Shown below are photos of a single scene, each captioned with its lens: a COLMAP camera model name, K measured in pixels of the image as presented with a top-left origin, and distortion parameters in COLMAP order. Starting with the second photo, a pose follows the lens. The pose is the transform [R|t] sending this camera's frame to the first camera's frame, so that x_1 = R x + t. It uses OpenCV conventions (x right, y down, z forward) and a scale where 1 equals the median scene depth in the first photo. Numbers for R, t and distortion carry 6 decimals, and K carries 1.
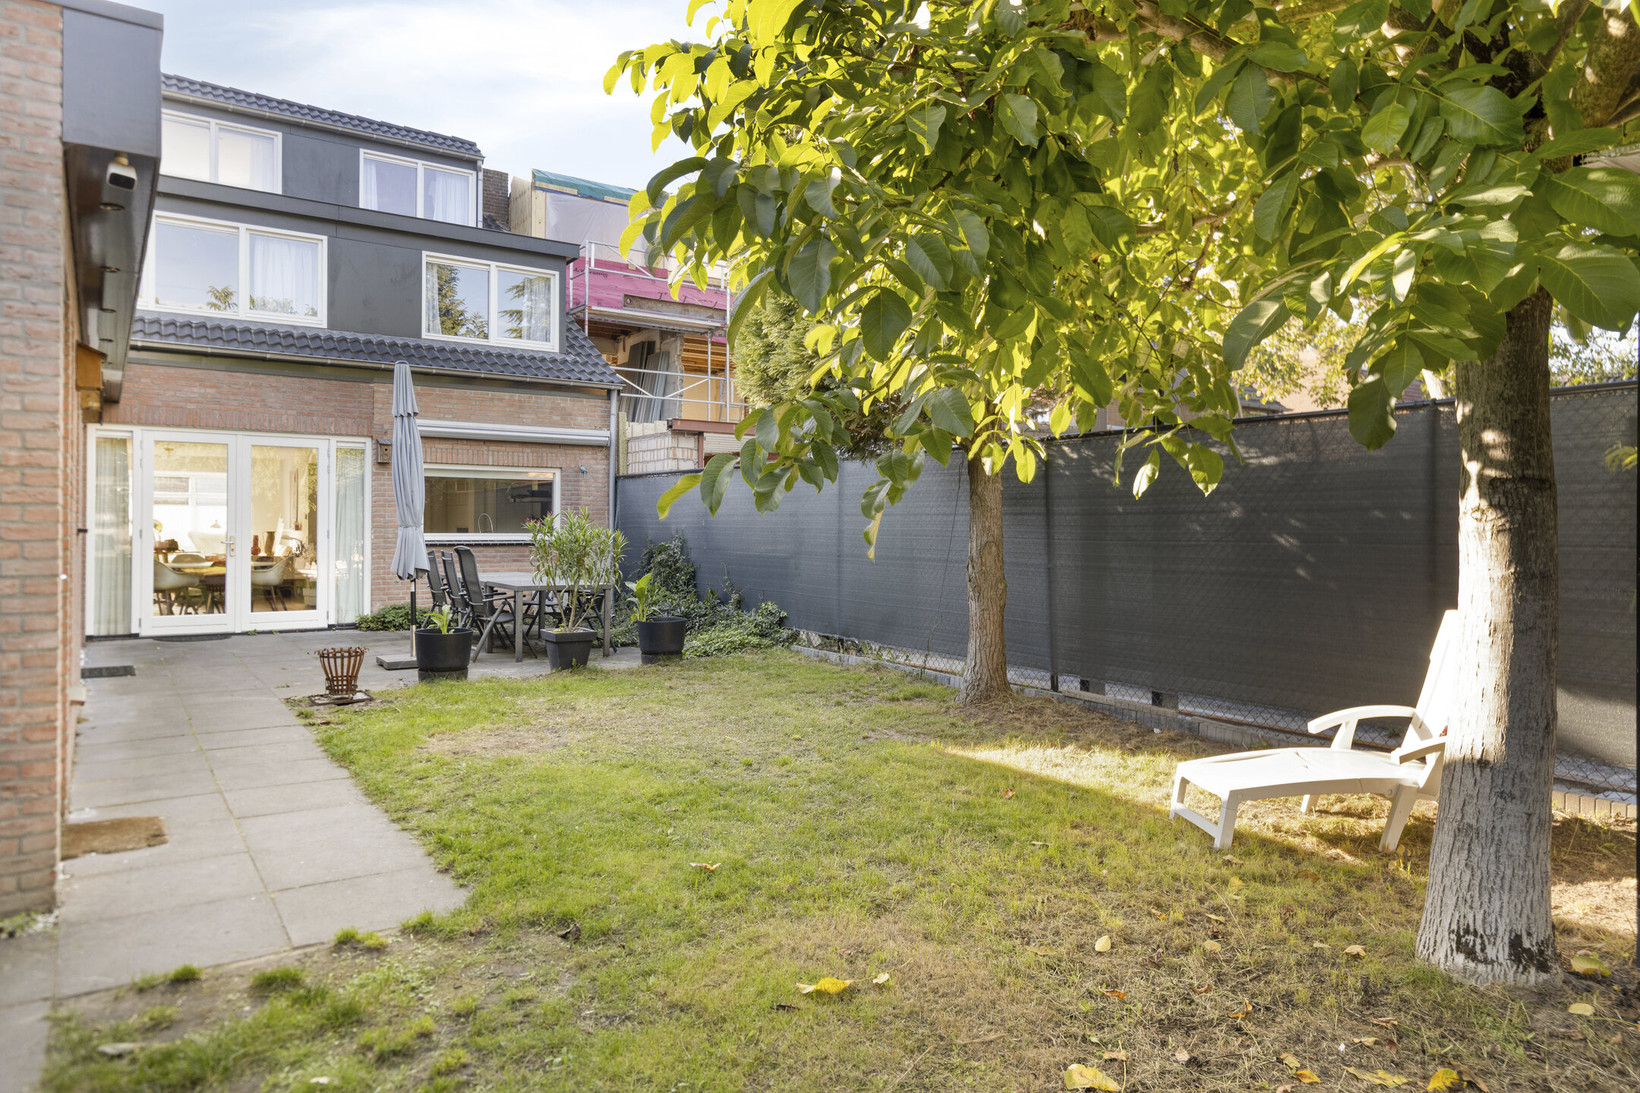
lens RADIAL K [[1075.2, 0, 885.2], [0, 1075.2, 595.9], [0, 0, 1]] dist [0.011092, -0.000474]
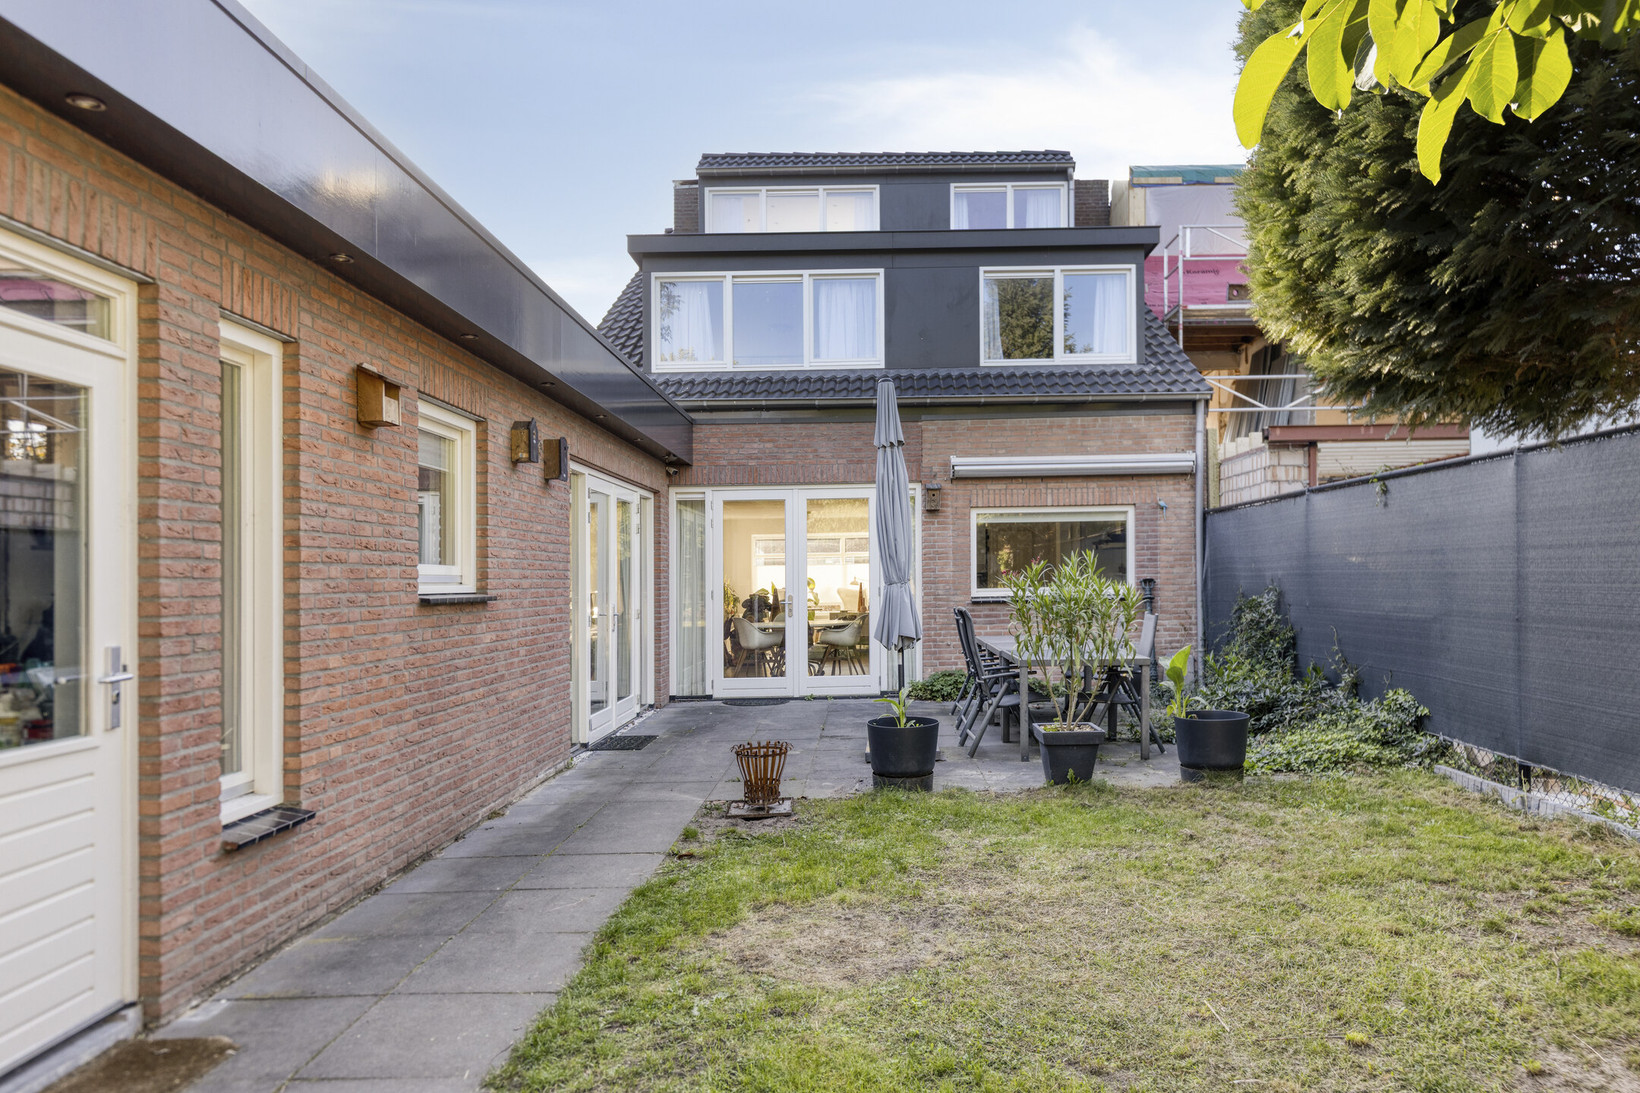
lens RADIAL K [[1075.2, 0, 885.2], [0, 1075.2, 595.9], [0, 0, 1]] dist [0.011092, -0.000474]
pose [[0.816065, -0.012818, -0.577818, 0.010599], [-0.012636, 0.999119, -0.040009, -0.017233], [0.577822, 0.039951, 0.815185, 0.257967]]
